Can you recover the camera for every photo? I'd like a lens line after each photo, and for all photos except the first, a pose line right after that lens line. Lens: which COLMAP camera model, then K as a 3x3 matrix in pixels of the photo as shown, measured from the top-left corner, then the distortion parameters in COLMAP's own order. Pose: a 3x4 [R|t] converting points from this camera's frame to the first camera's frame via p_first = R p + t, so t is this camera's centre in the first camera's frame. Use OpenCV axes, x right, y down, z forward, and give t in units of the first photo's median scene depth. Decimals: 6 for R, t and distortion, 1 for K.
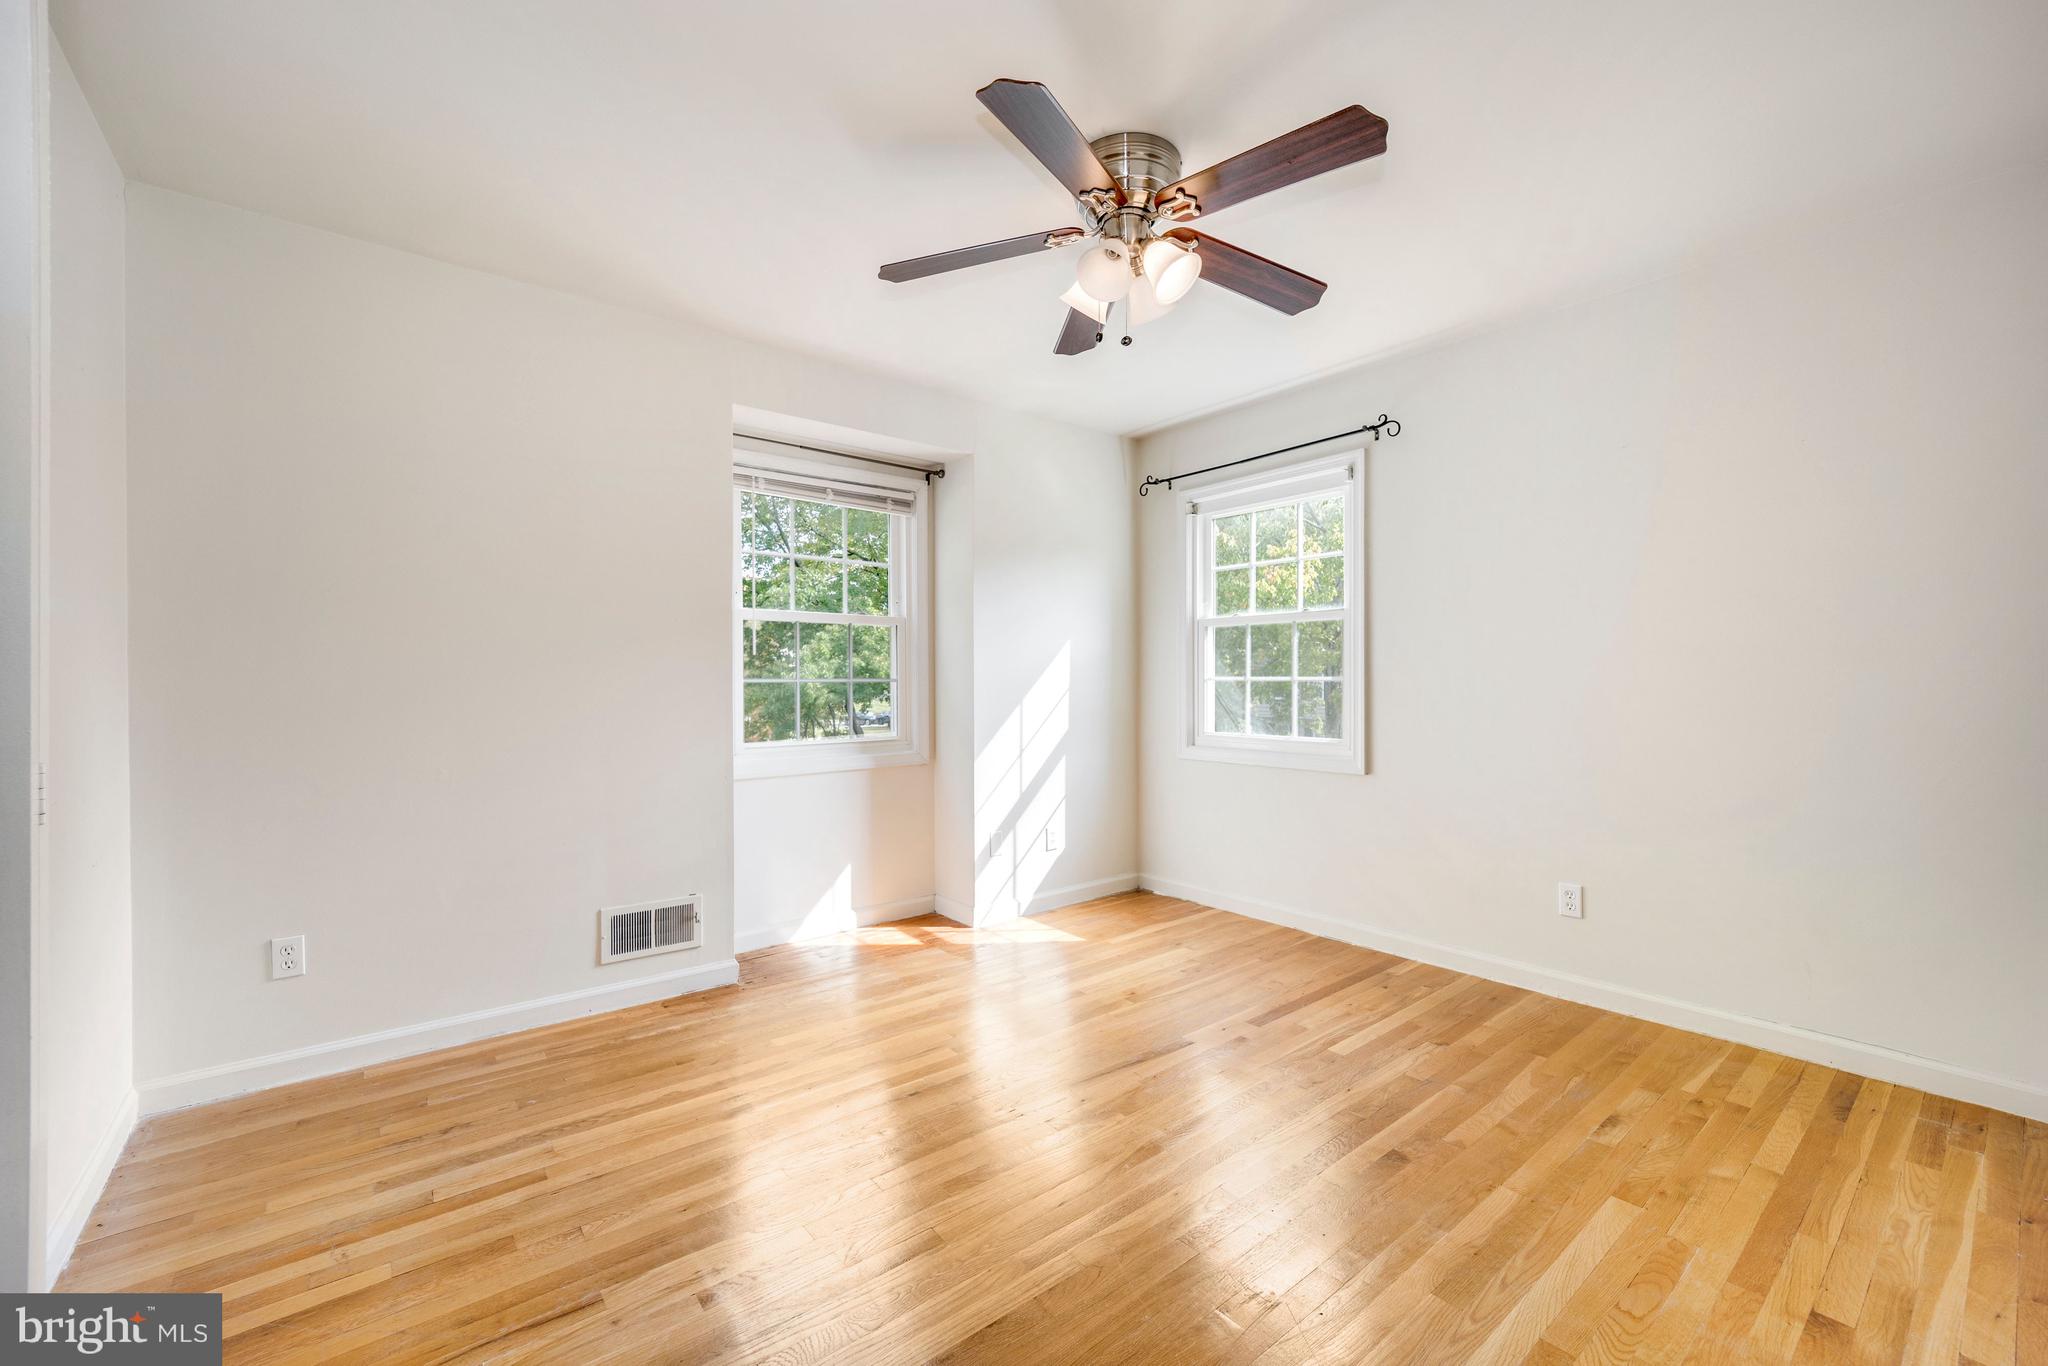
lens RADIAL K [[834.1, 0, 1022.8], [0, 834.1, 675.4], [0, 0, 1]] dist [0.000419, -0.008665]
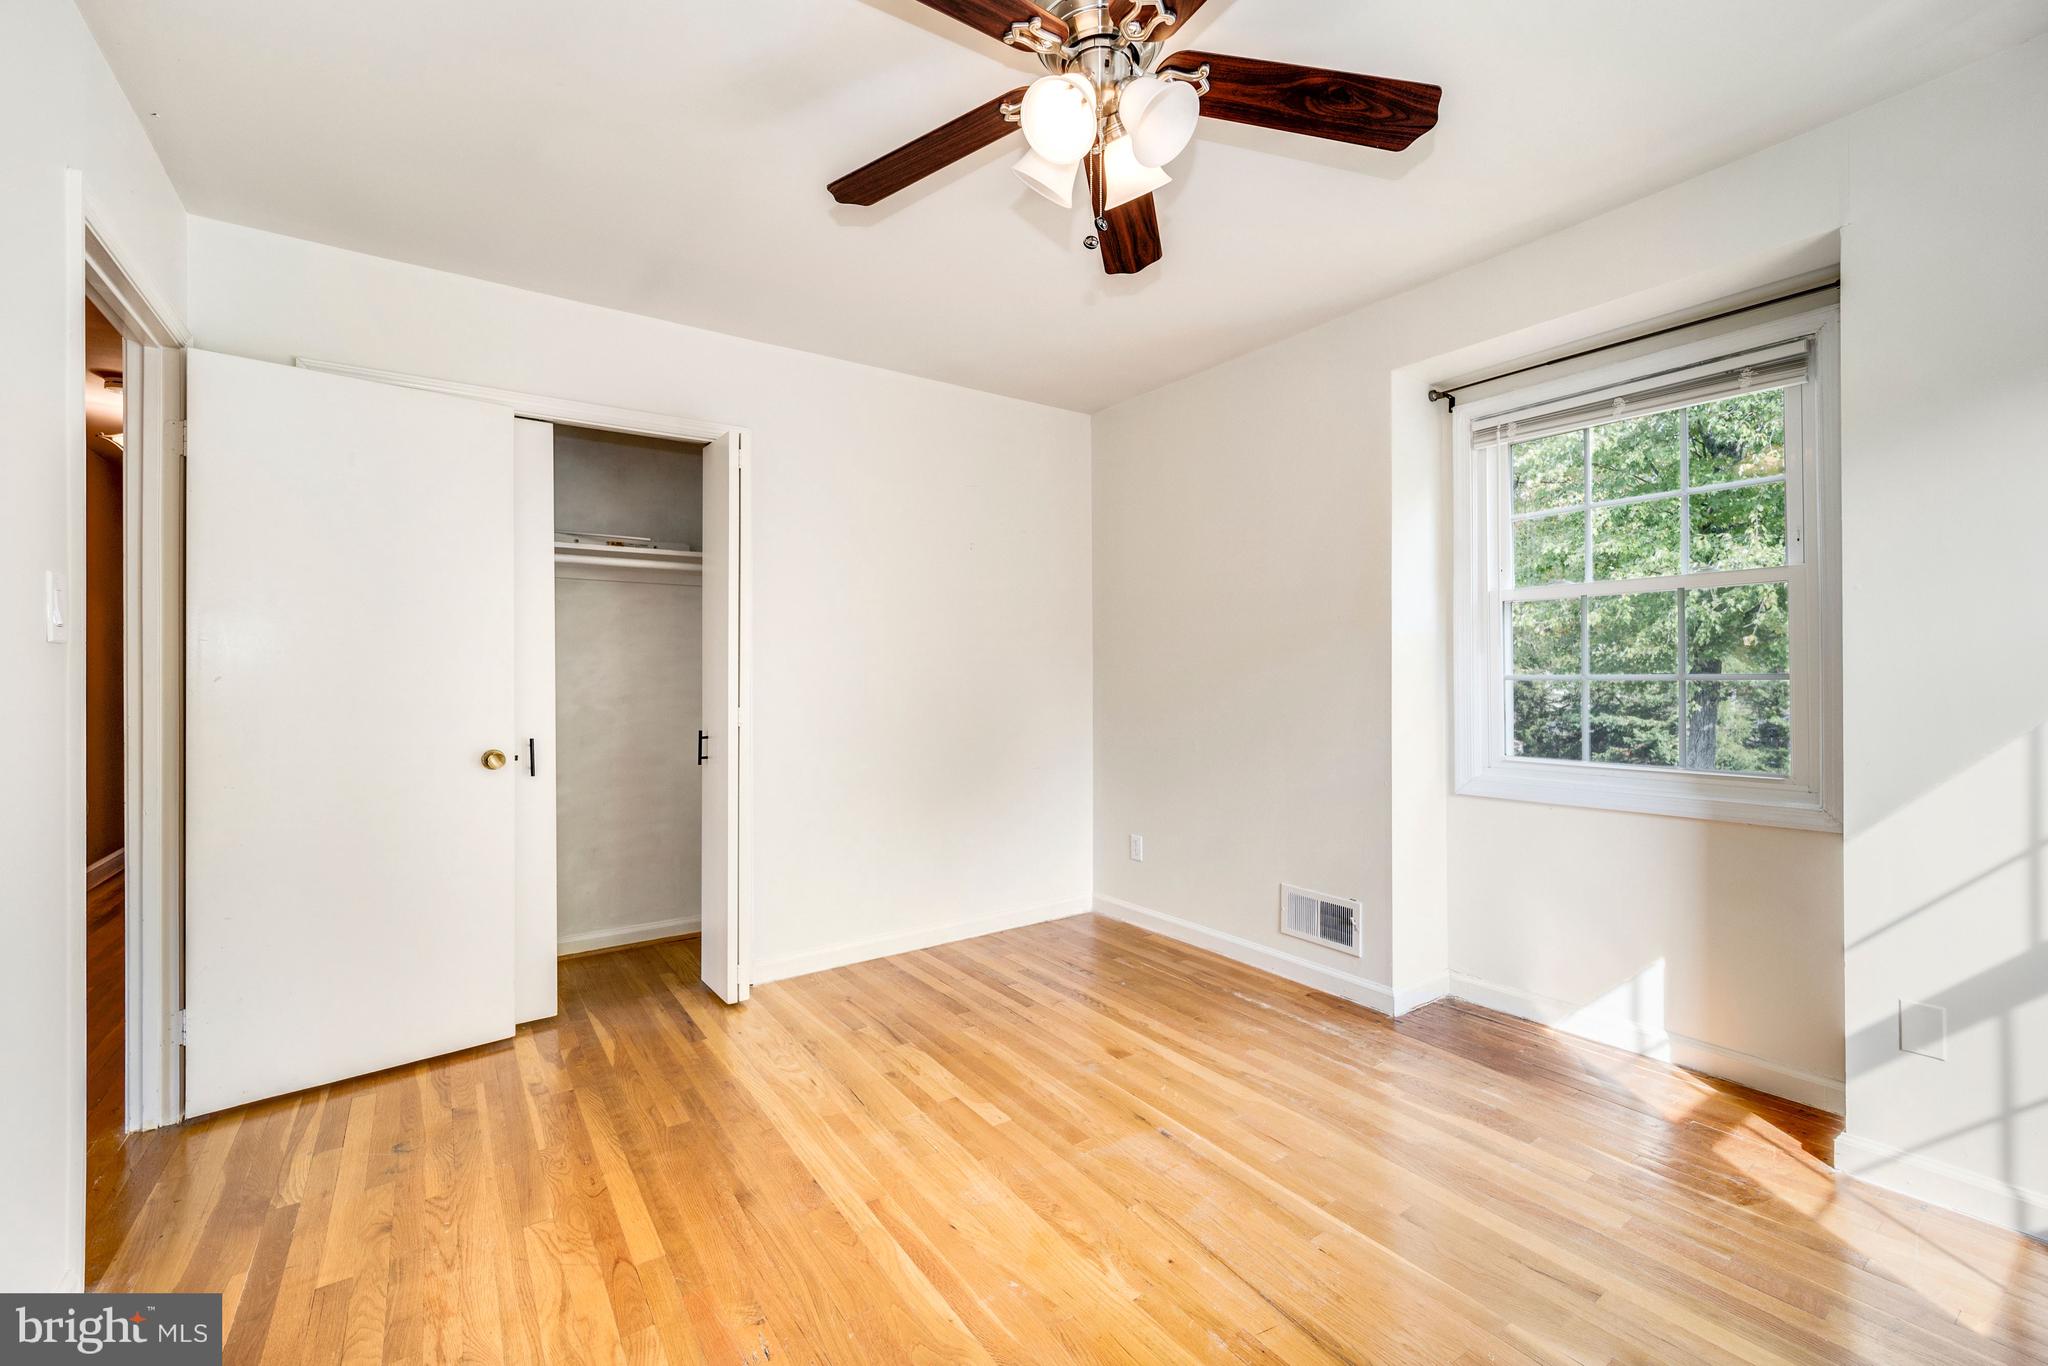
lens RADIAL K [[834.1, 0, 1022.8], [0, 834.1, 675.4], [0, 0, 1]] dist [0.000419, -0.008665]
pose [[-0.070570, -0.001477, -0.997506, 0.638049], [0.010407, 0.999943, -0.002217, 0.000301], [0.997453, -0.010537, -0.070550, 0.738820]]
